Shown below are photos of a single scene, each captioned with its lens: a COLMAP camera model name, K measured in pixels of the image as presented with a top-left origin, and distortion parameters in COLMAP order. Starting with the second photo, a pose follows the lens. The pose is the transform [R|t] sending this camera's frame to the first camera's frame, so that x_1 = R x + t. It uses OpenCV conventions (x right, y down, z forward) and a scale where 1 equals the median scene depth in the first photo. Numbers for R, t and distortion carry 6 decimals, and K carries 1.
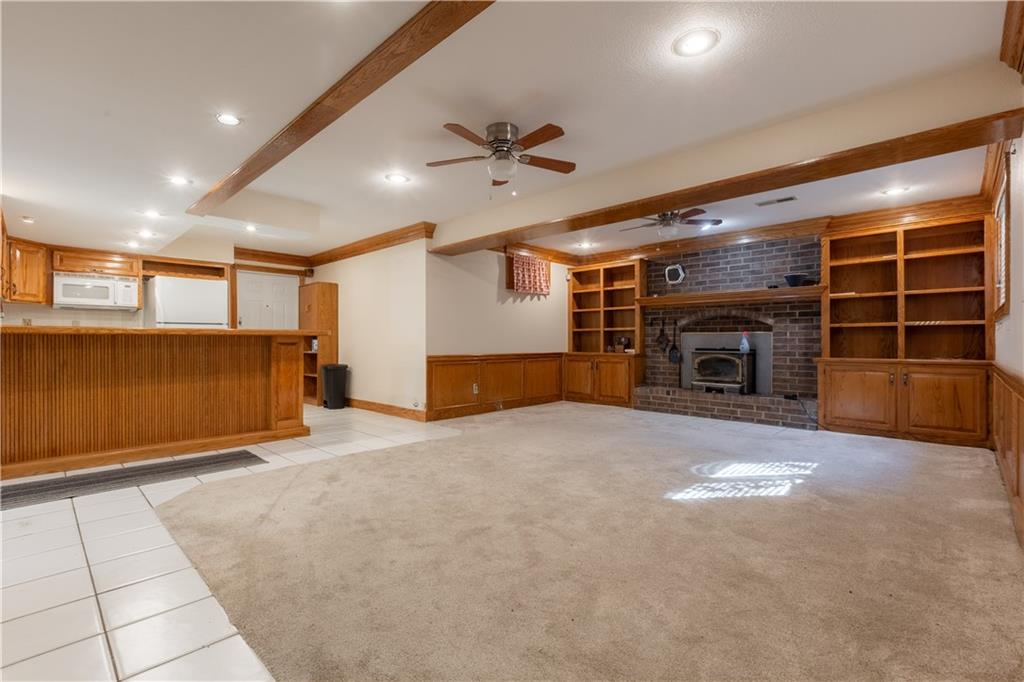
lens RADIAL K [[466.2, 0, 508.3], [0, 466.2, 341.8], [0, 0, 1]] dist [0.004027, -0.000035]
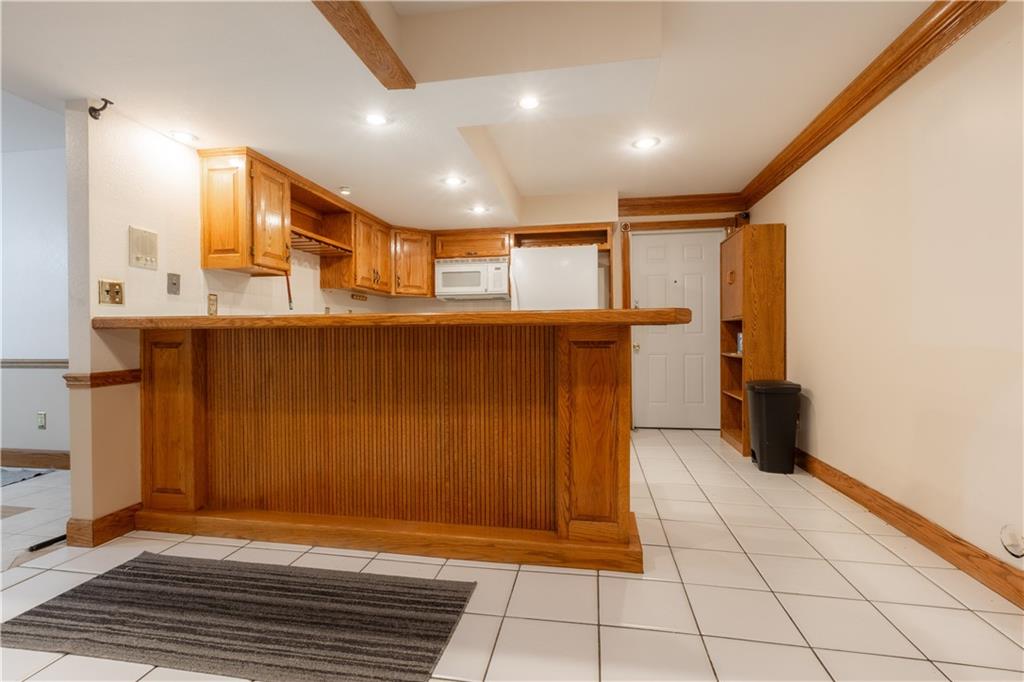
lens RADIAL K [[466.2, 0, 508.4], [0, 466.2, 337.3], [0, 0, 1]] dist [0.004027, -0.000035]
pose [[0.551376, 0.003138, -0.834251, -0.138412], [0.003442, 0.999976, 0.006036, -0.004537], [0.834250, -0.006200, 0.551352, 0.615148]]
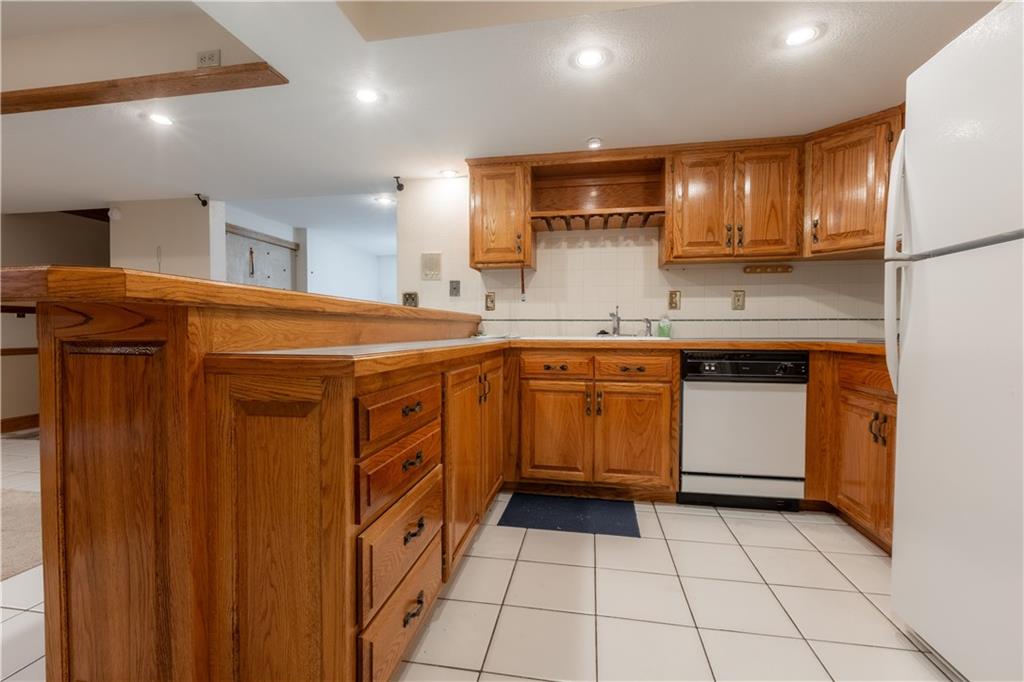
lens RADIAL K [[466.2, 0, 509.1], [0, 466.2, 338.2], [0, 0, 1]] dist [0.004027, -0.000035]
pose [[-0.829918, 0.010022, -0.557795, -0.440307], [0.001656, 0.999878, 0.015502, -0.000604], [0.557883, 0.011942, -0.829834, 1.151300]]
